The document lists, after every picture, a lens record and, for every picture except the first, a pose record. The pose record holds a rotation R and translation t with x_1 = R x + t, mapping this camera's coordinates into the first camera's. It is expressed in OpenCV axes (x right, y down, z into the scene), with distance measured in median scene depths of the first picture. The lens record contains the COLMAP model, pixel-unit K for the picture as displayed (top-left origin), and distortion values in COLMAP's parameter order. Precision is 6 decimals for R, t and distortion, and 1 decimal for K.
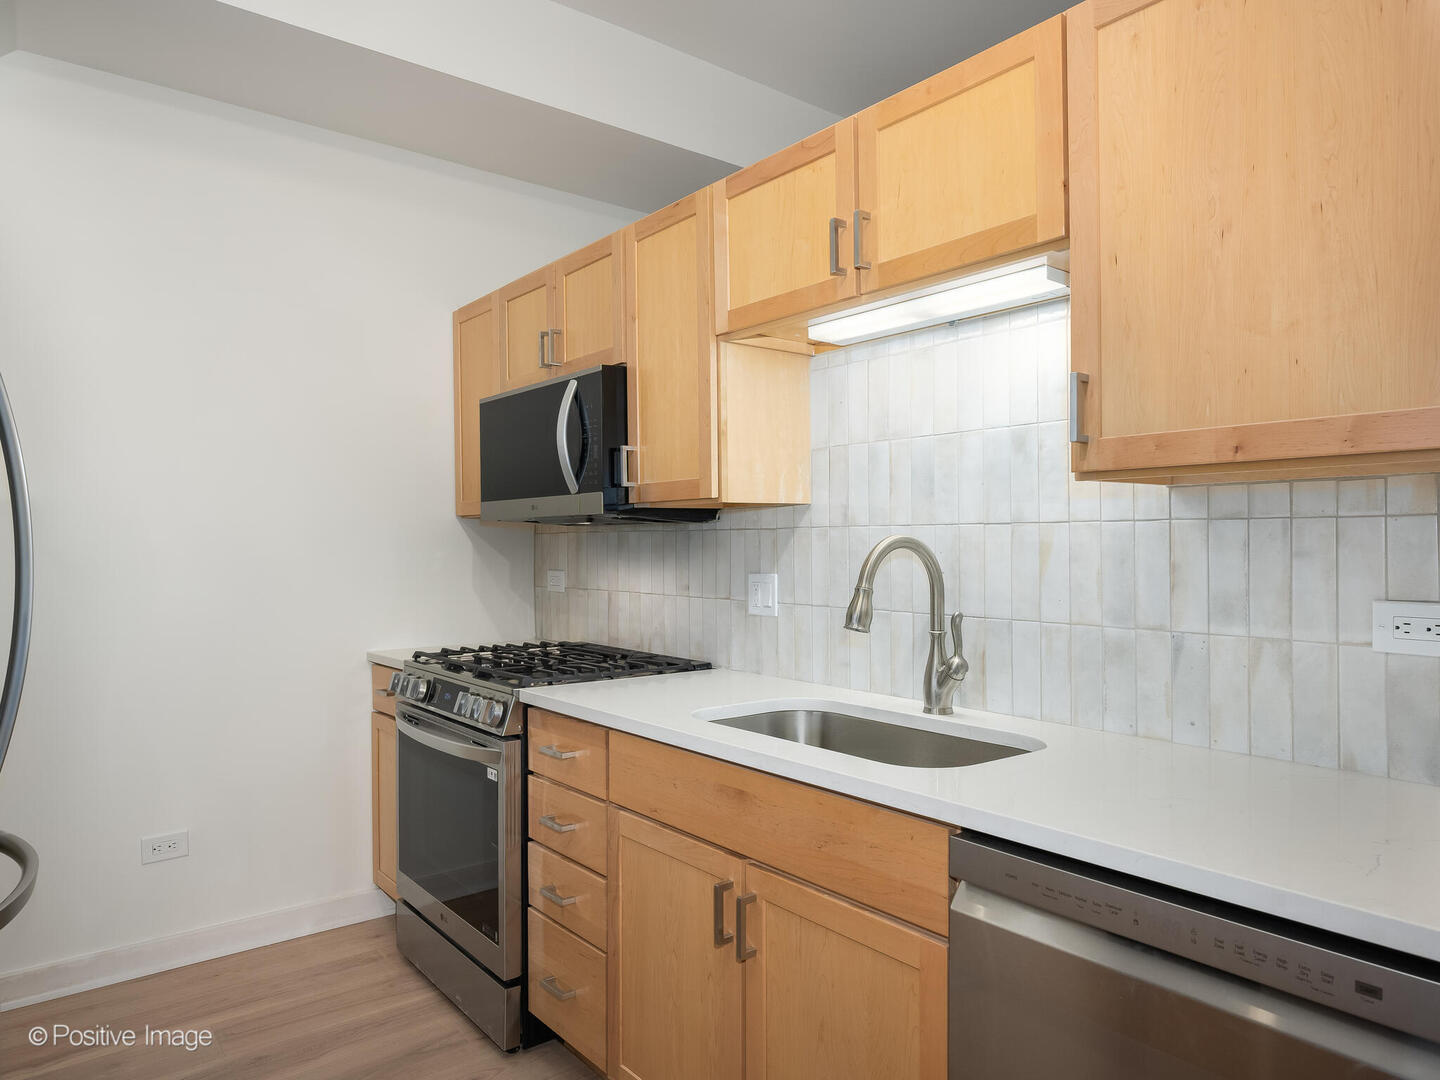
lens RADIAL K [[936.9, 0, 723.0], [0, 936.9, 548.7], [0, 0, 1]] dist [-0.001159, -0.000178]
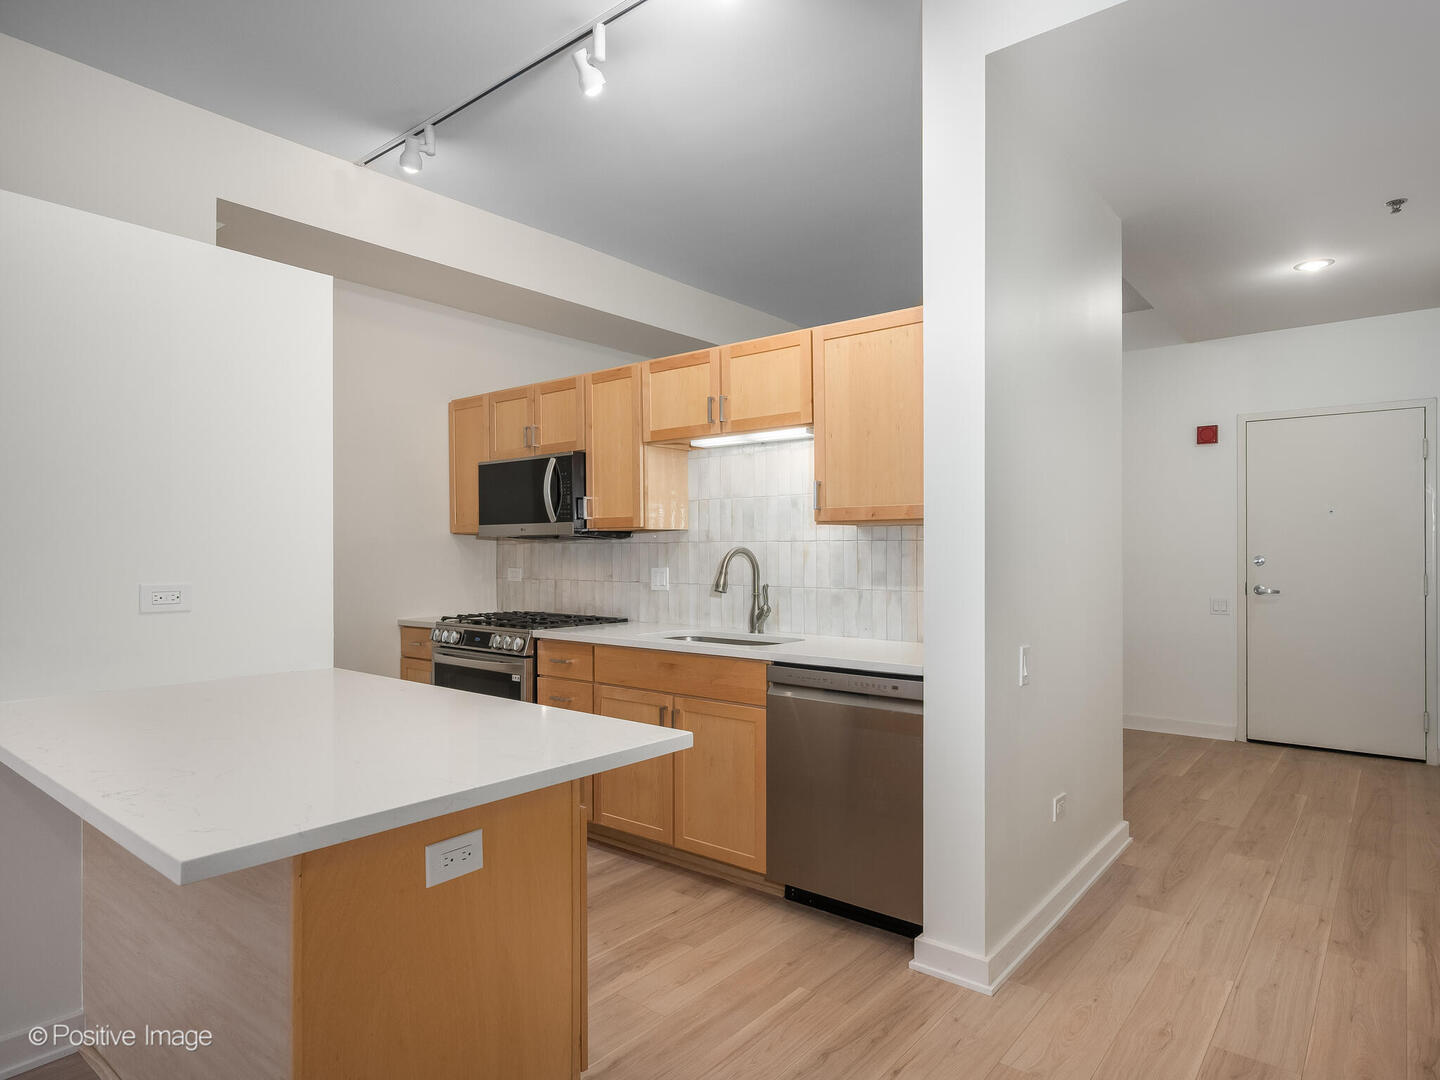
lens RADIAL K [[838.0, 0, 719.1], [0, 838.0, 545.3], [0, 0, 1]] dist [-0.001425, -0.000763]
pose [[0.977893, 0.002484, 0.209090, -0.230569], [-0.000074, 0.999933, -0.011533, 0.003340], [-0.209105, 0.011262, 0.977828, -0.764715]]
